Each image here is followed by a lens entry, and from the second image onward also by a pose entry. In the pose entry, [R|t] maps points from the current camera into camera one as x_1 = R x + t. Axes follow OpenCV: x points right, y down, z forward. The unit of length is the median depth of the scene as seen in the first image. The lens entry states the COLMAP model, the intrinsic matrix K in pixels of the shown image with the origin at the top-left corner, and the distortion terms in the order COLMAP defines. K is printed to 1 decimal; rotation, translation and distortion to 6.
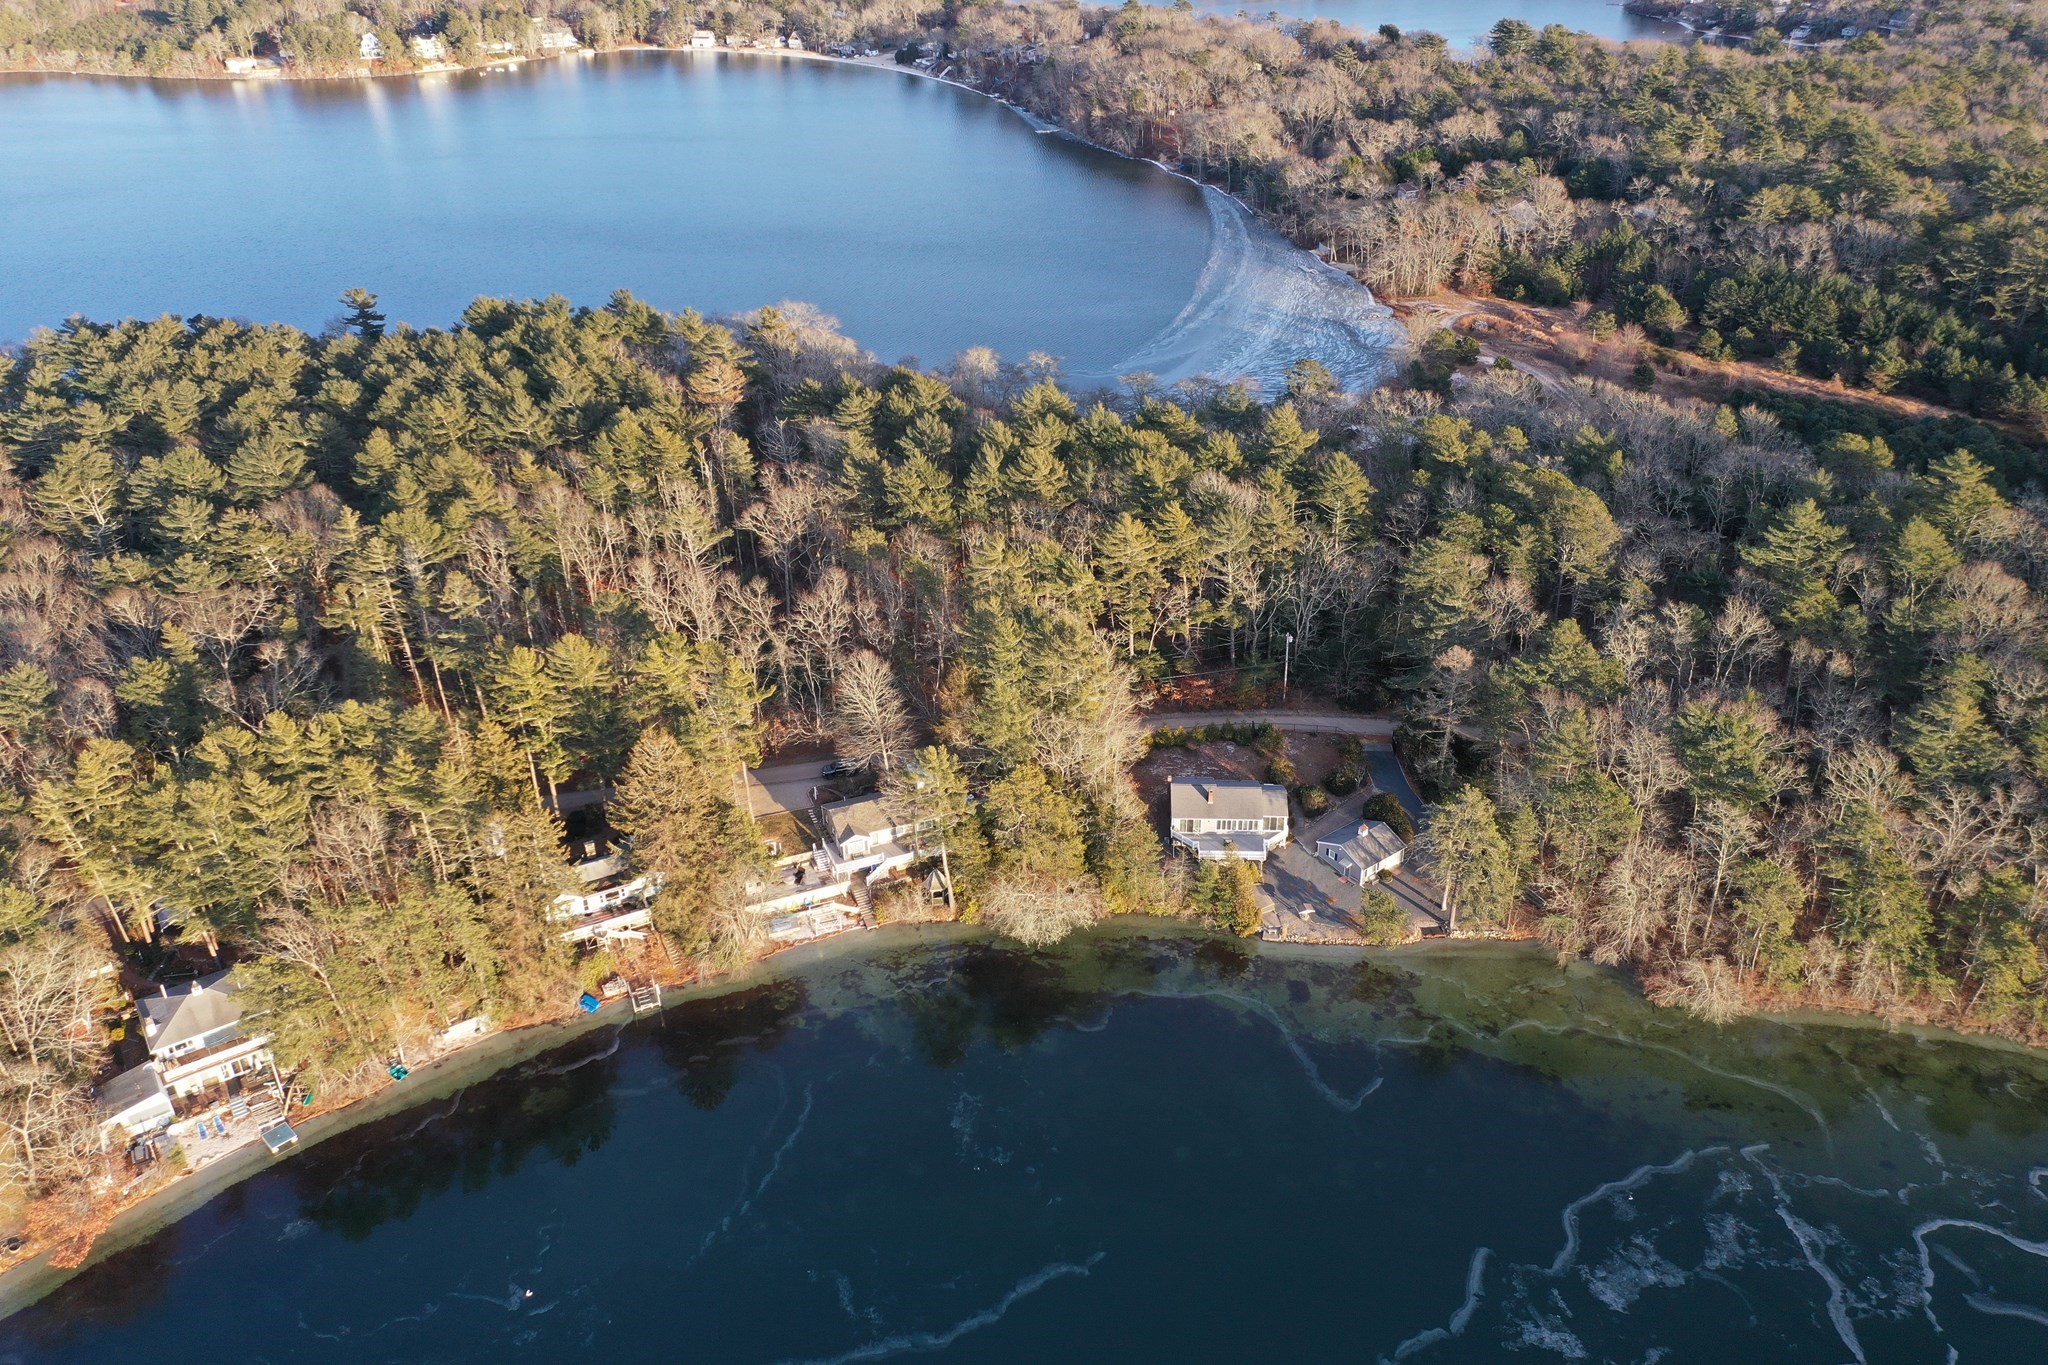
lens RADIAL K [[1608.5, 0, 1017.2], [0, 1608.5, 680.8], [0, 0, 1]] dist [-0.014277, -0.001153]
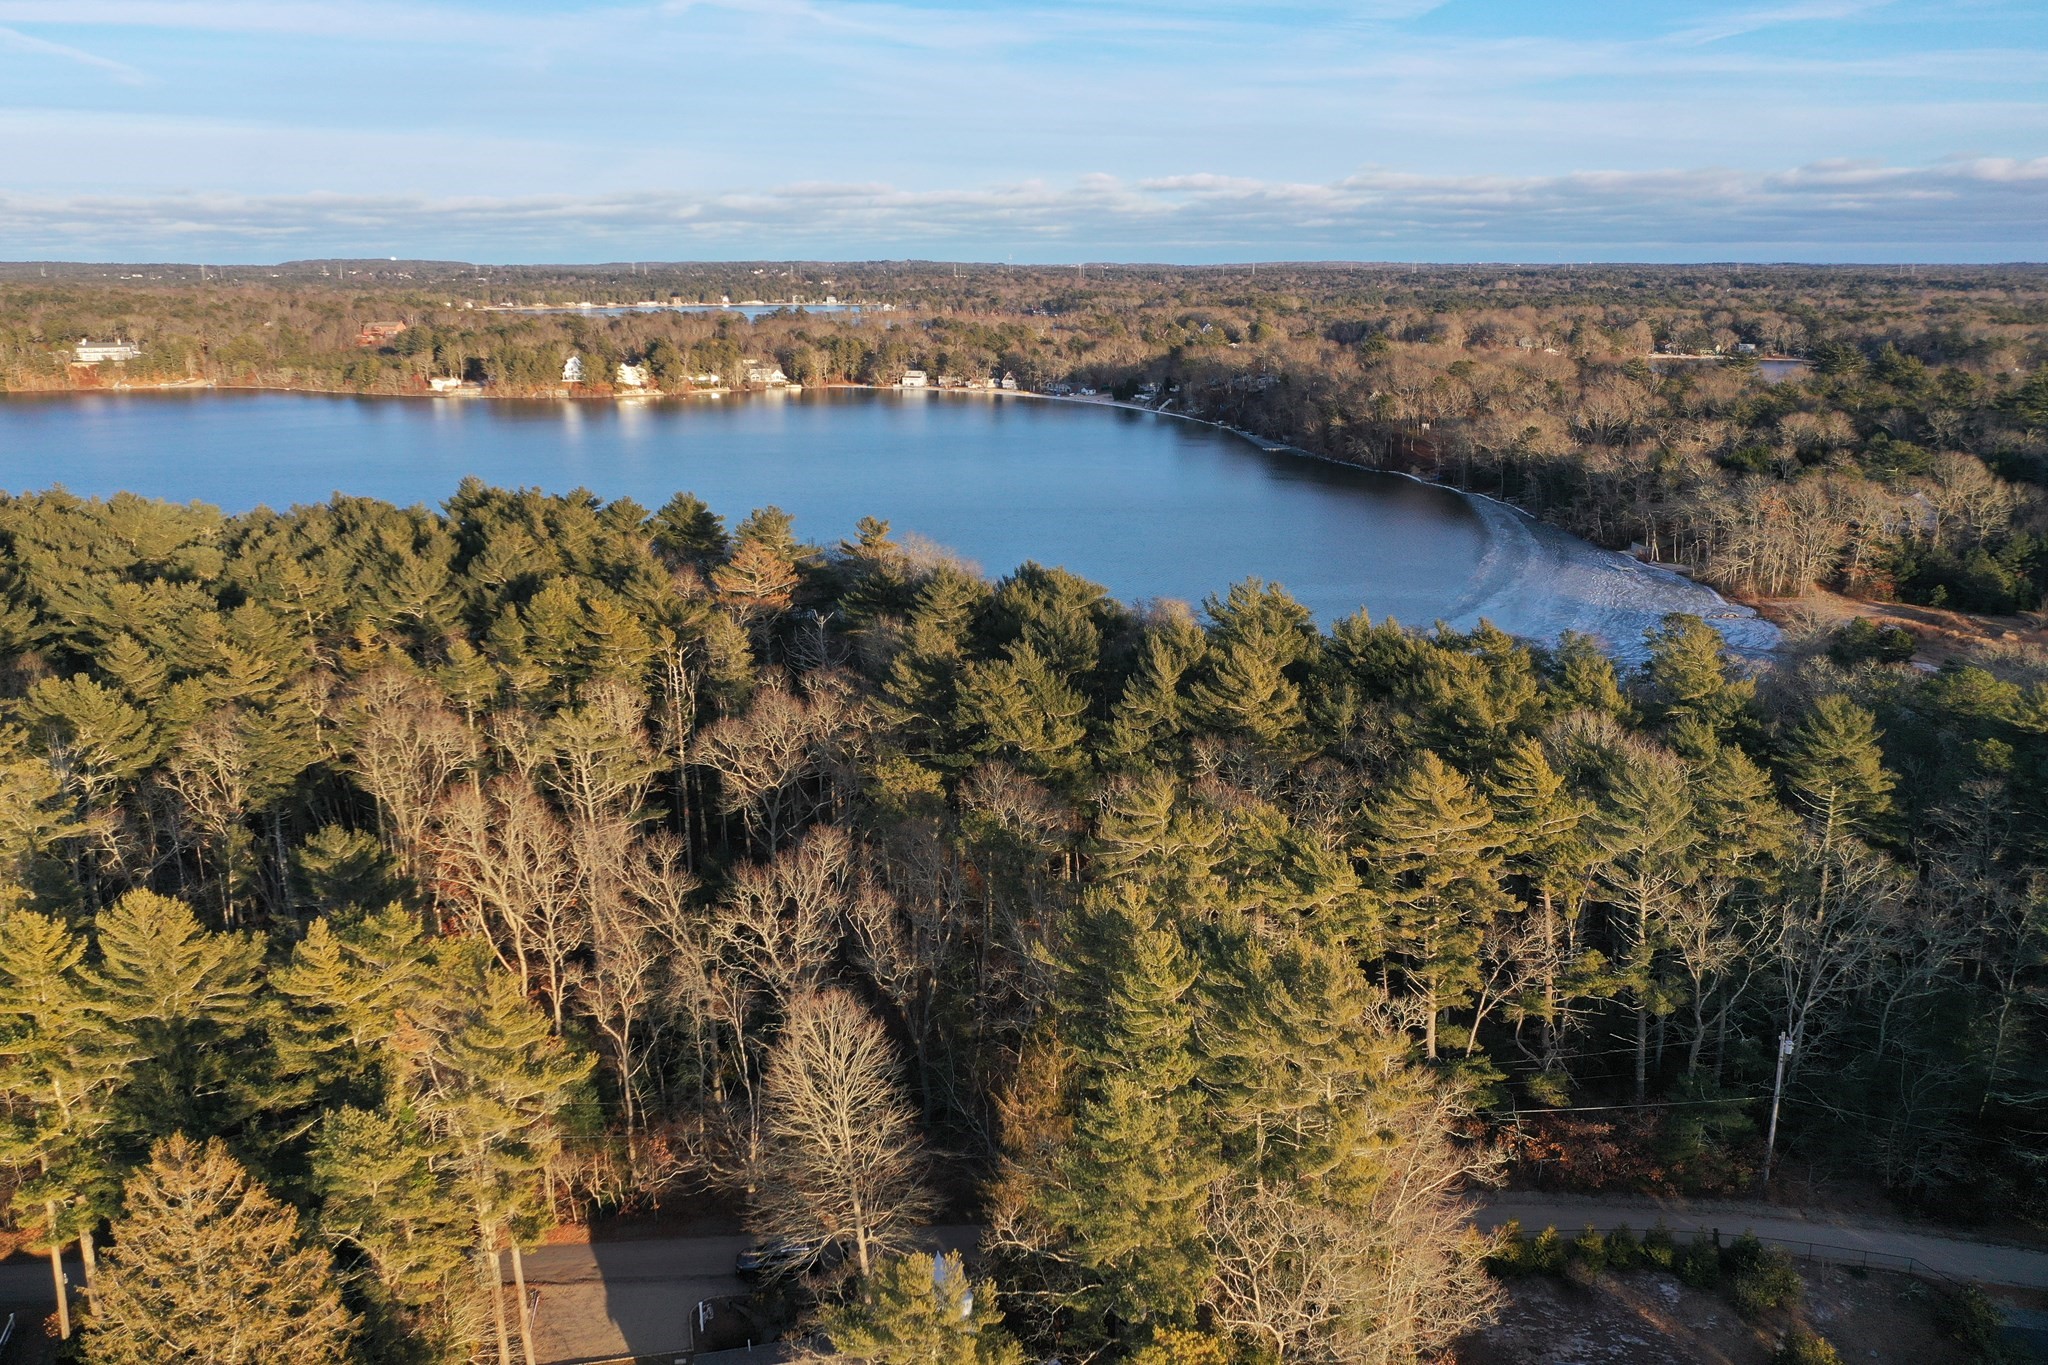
lens RADIAL K [[1608.5, 0, 1017.2], [0, 1608.5, 680.8], [0, 0, 1]] dist [-0.014277, -0.001153]
pose [[0.989668, 0.048123, -0.135060, 0.008378], [-0.080105, 0.966842, -0.242487, 0.001421], [0.118913, 0.250801, 0.960707, 0.481459]]
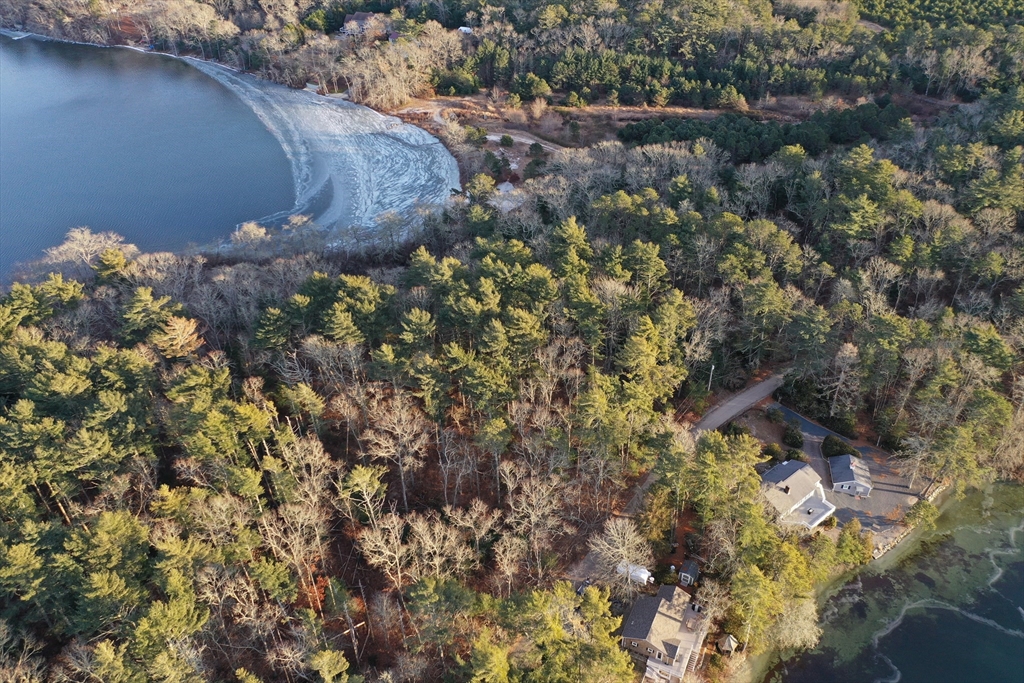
lens RADIAL K [[804.3, 0, 508.6], [0, 804.3, 340.6], [0, 0, 1]] dist [-0.014277, -0.001153]
pose [[0.747506, -0.385596, 0.540879, -0.392957], [0.320178, 0.922586, 0.215224, -0.277372], [-0.581997, 0.012296, 0.813098, 0.434445]]
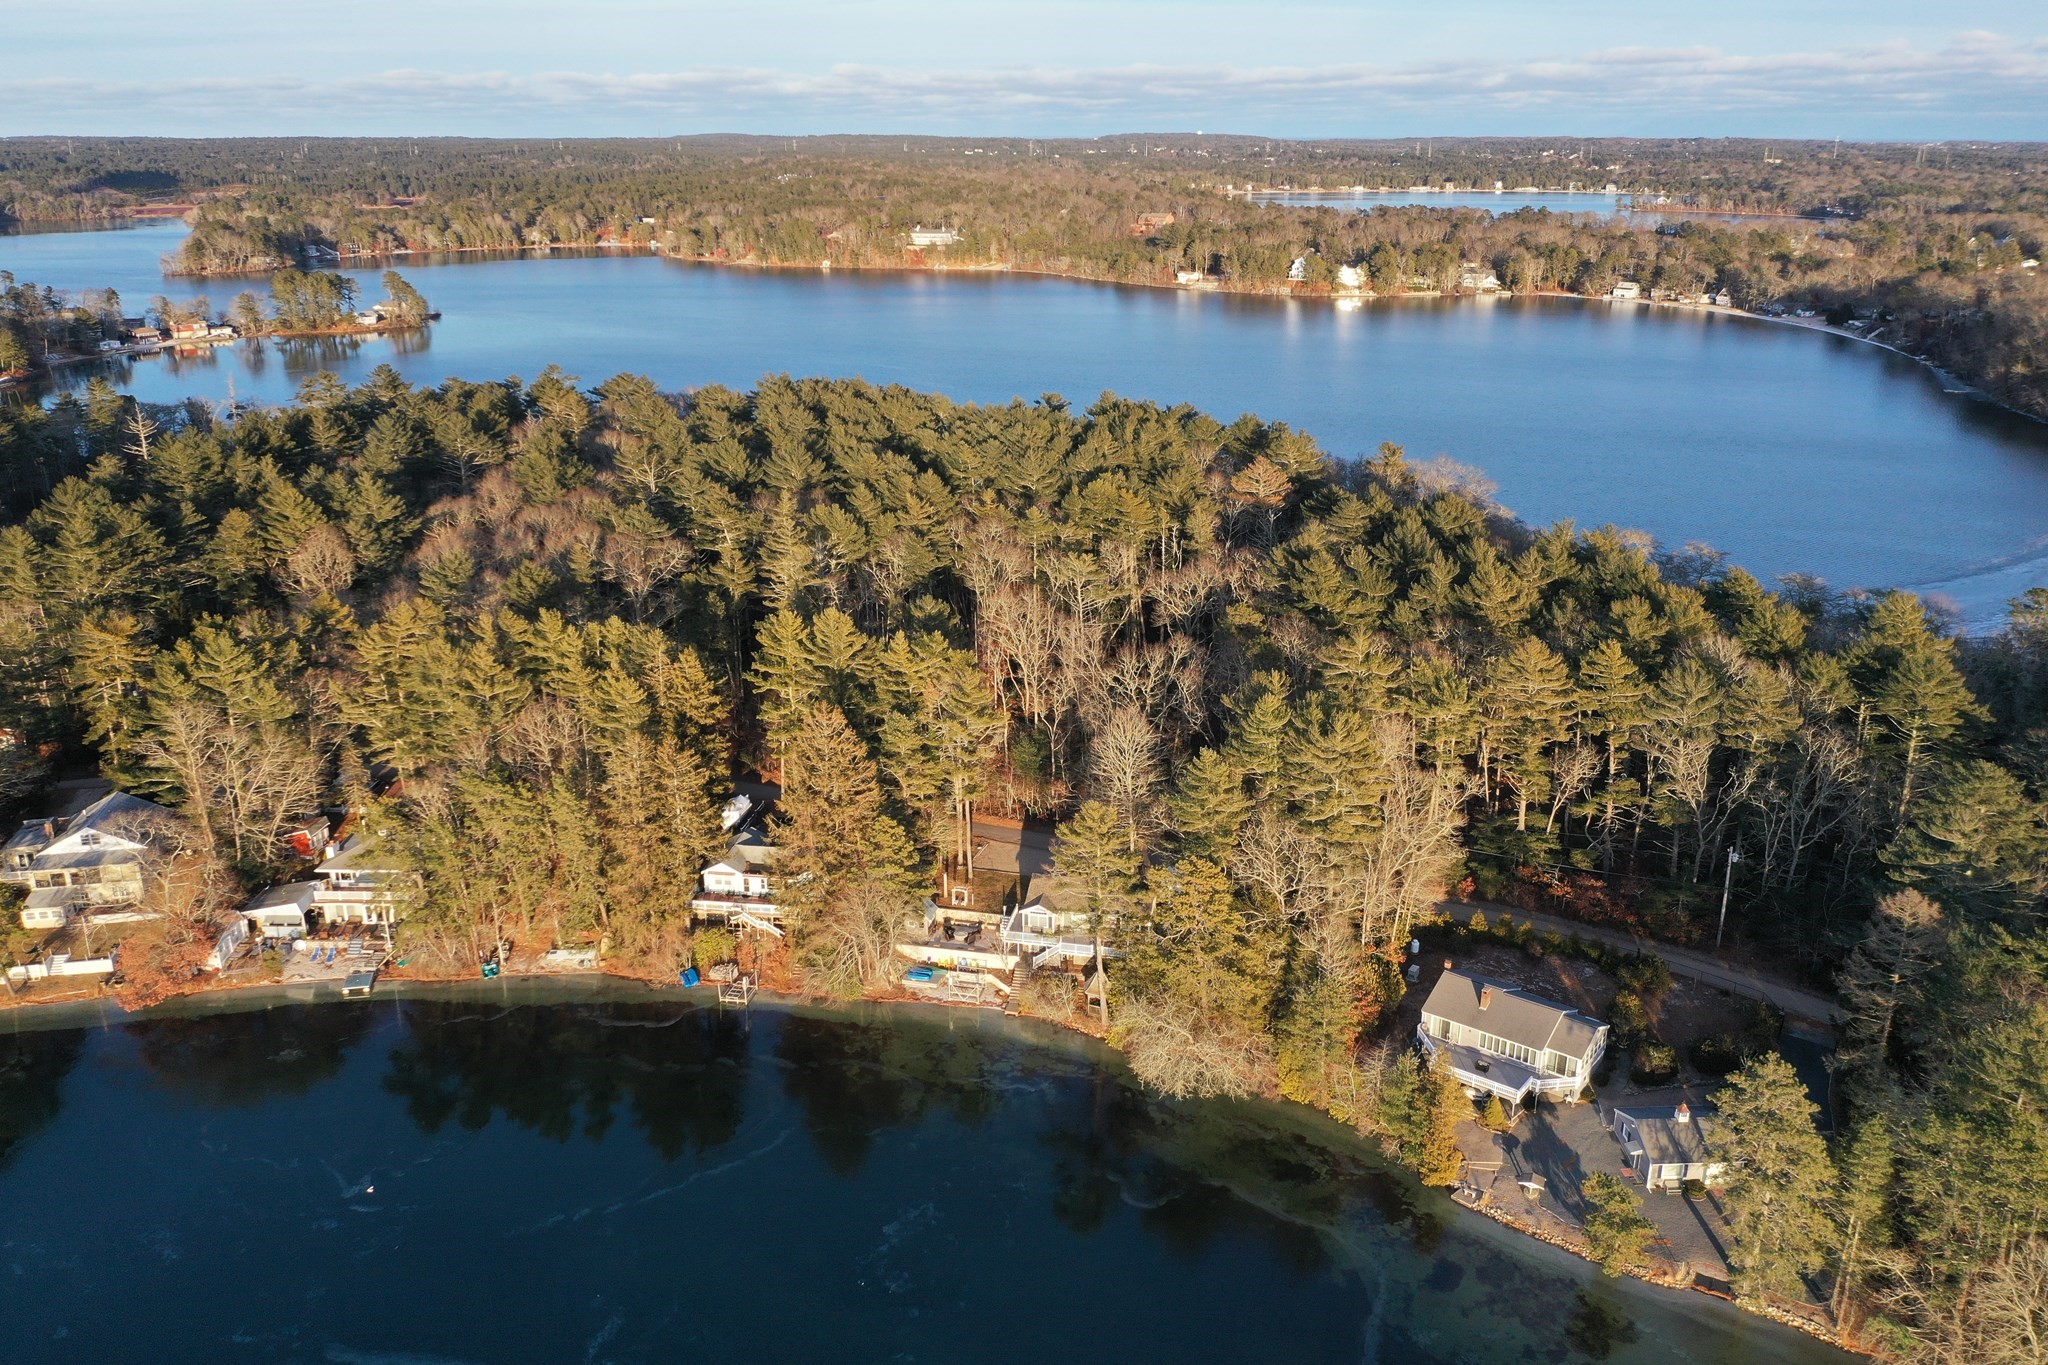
lens RADIAL K [[1608.5, 0, 1017.2], [0, 1608.5, 680.8], [0, 0, 1]] dist [-0.014277, -0.001153]
pose [[0.817498, 0.198387, -0.540684, 0.263304], [-0.288579, 0.953545, -0.086449, 0.049509], [0.498416, 0.226702, 0.836772, 0.220879]]
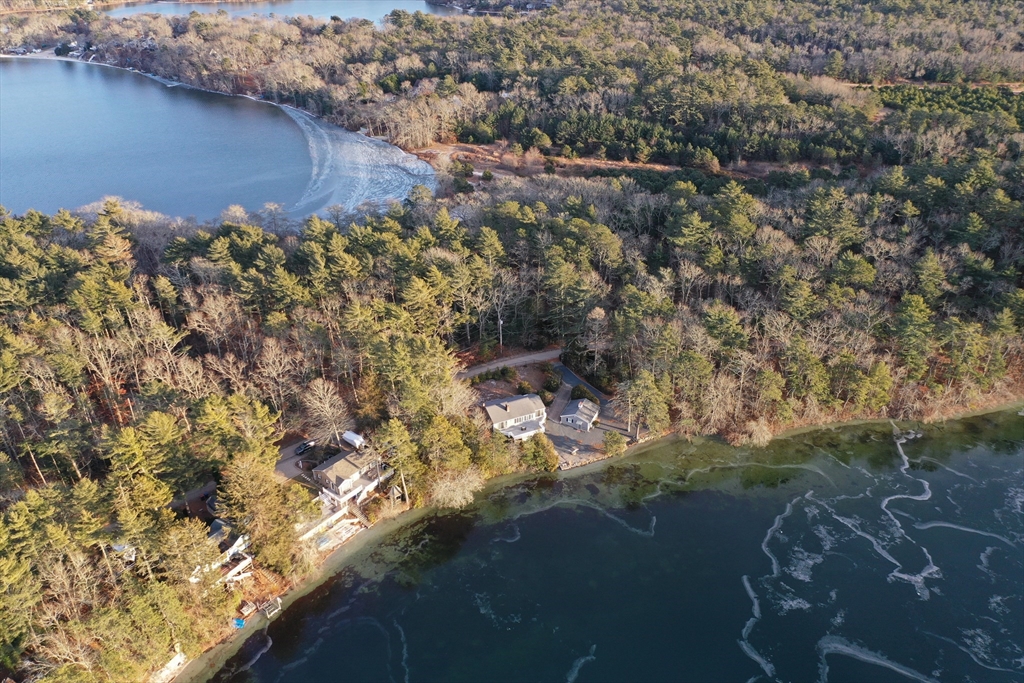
lens RADIAL K [[804.3, 0, 508.6], [0, 804.3, 340.6], [0, 0, 1]] dist [-0.014277, -0.001153]
pose [[0.883697, -0.223214, 0.411407, -0.224573], [0.224487, 0.973394, 0.045931, -0.045171], [-0.410713, 0.051767, 0.910294, 0.086245]]
